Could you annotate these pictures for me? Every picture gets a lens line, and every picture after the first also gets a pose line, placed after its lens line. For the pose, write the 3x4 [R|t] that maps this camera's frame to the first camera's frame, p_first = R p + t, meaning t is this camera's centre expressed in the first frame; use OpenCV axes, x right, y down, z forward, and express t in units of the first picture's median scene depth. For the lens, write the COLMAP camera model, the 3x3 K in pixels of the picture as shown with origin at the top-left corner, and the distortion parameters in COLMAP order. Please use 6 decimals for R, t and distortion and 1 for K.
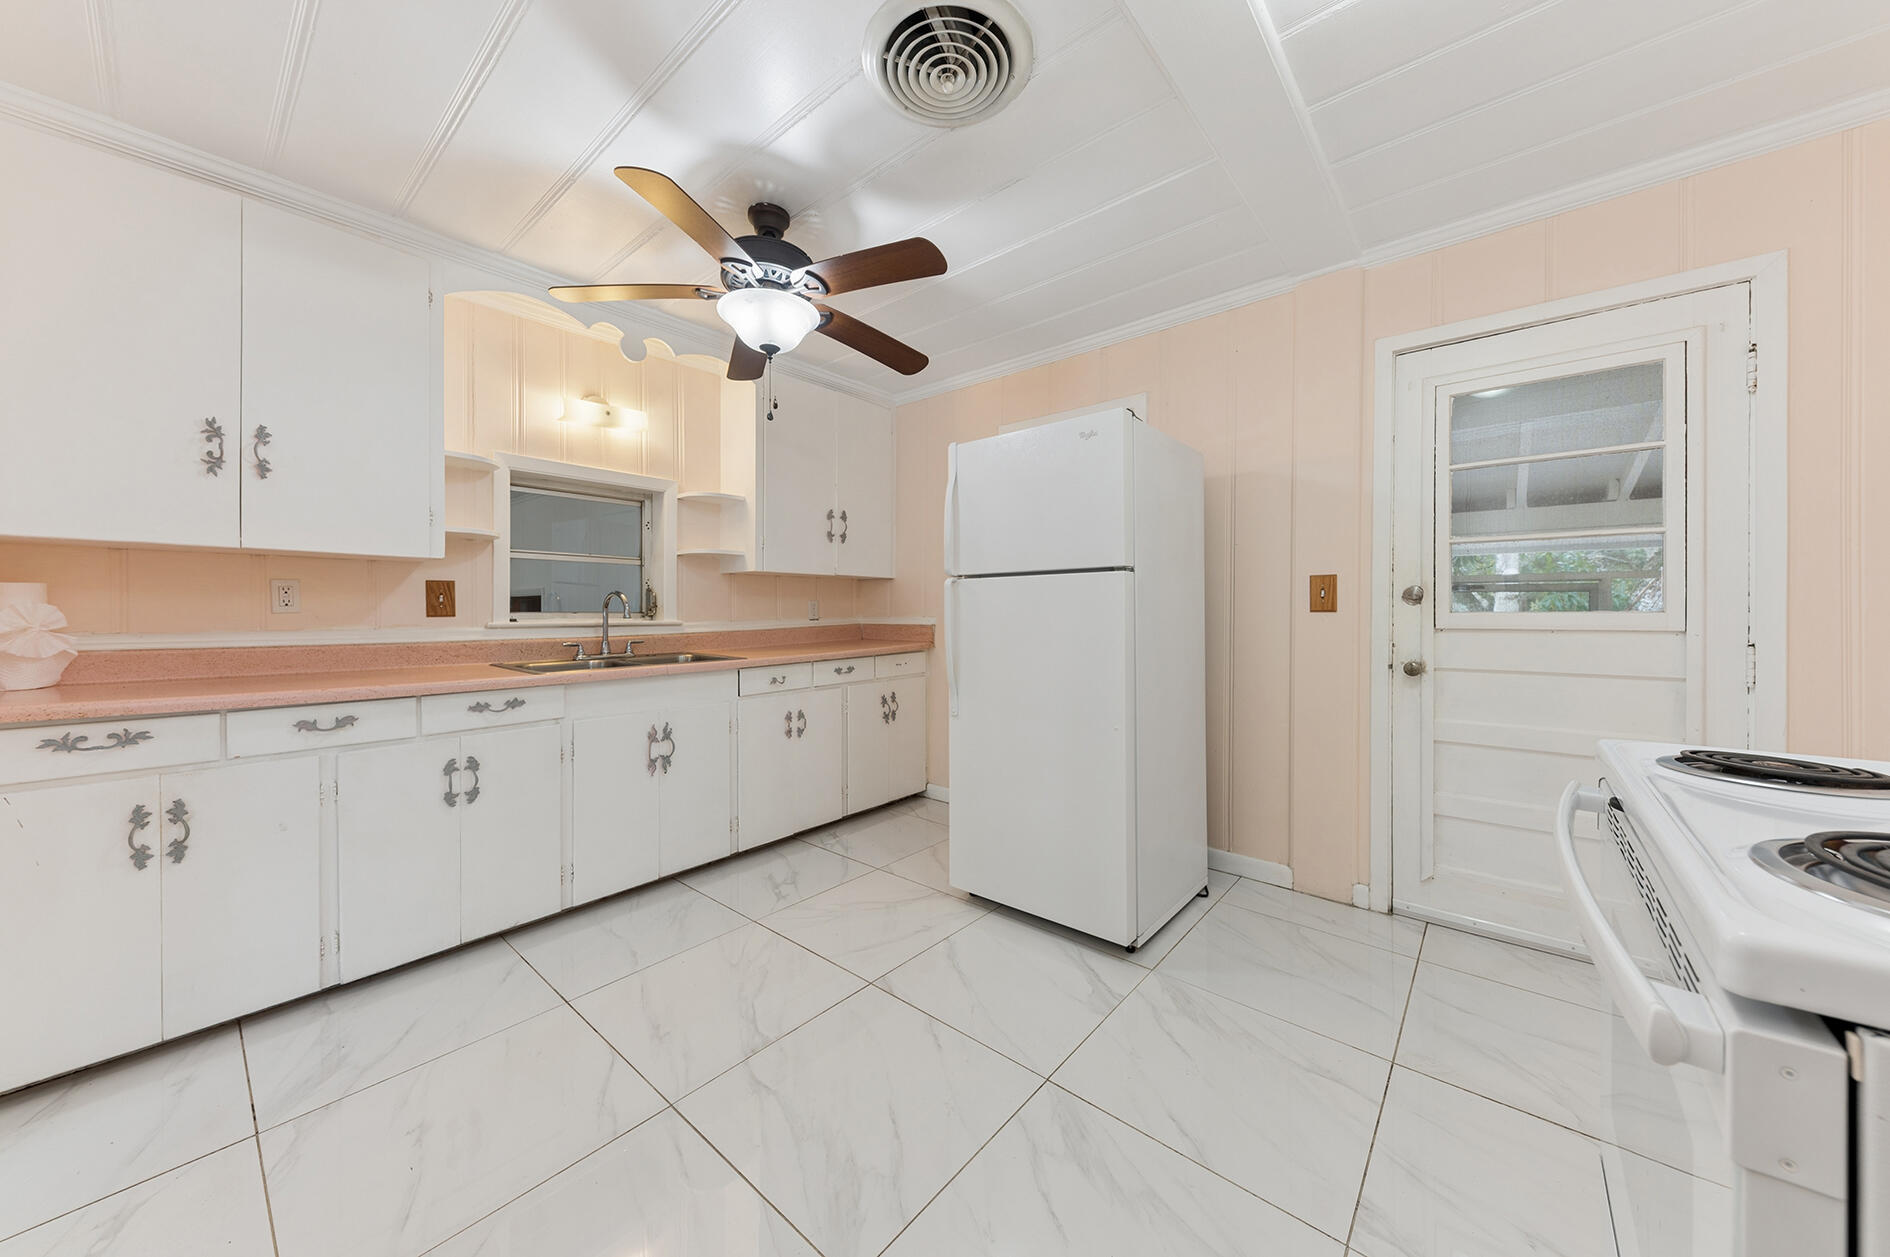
lens RADIAL K [[654.5, 0, 945.1], [0, 654.5, 615.4], [0, 0, 1]] dist [0.007675, -0.000113]
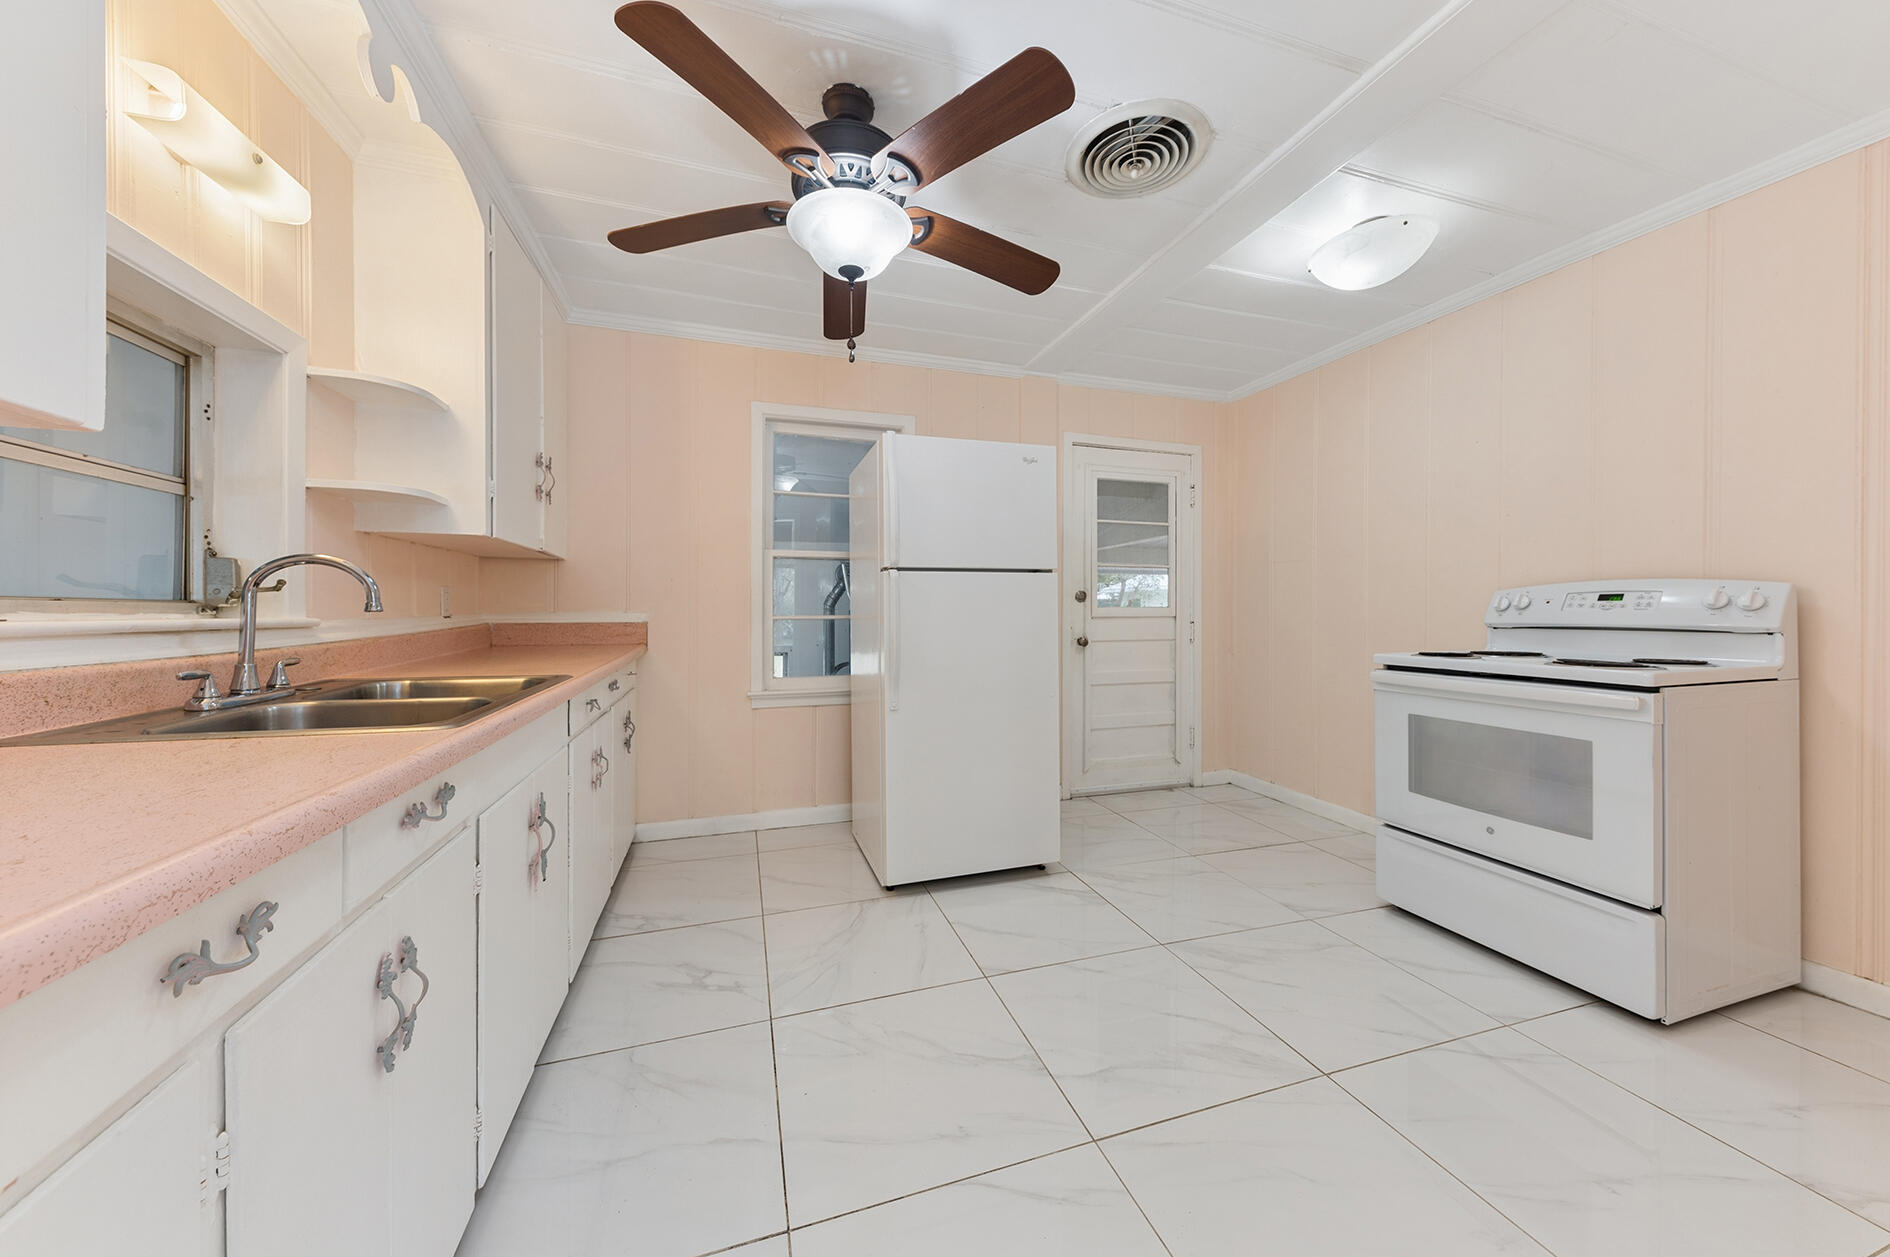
lens RADIAL K [[654.5, 0, 942.7], [0, 654.5, 615.8], [0, 0, 1]] dist [0.007675, -0.000113]
pose [[0.517452, -0.005293, 0.855696, -0.723255], [0.005252, 0.999982, 0.003009, 0.008754], [-0.855696, 0.002937, 0.517470, 0.395389]]
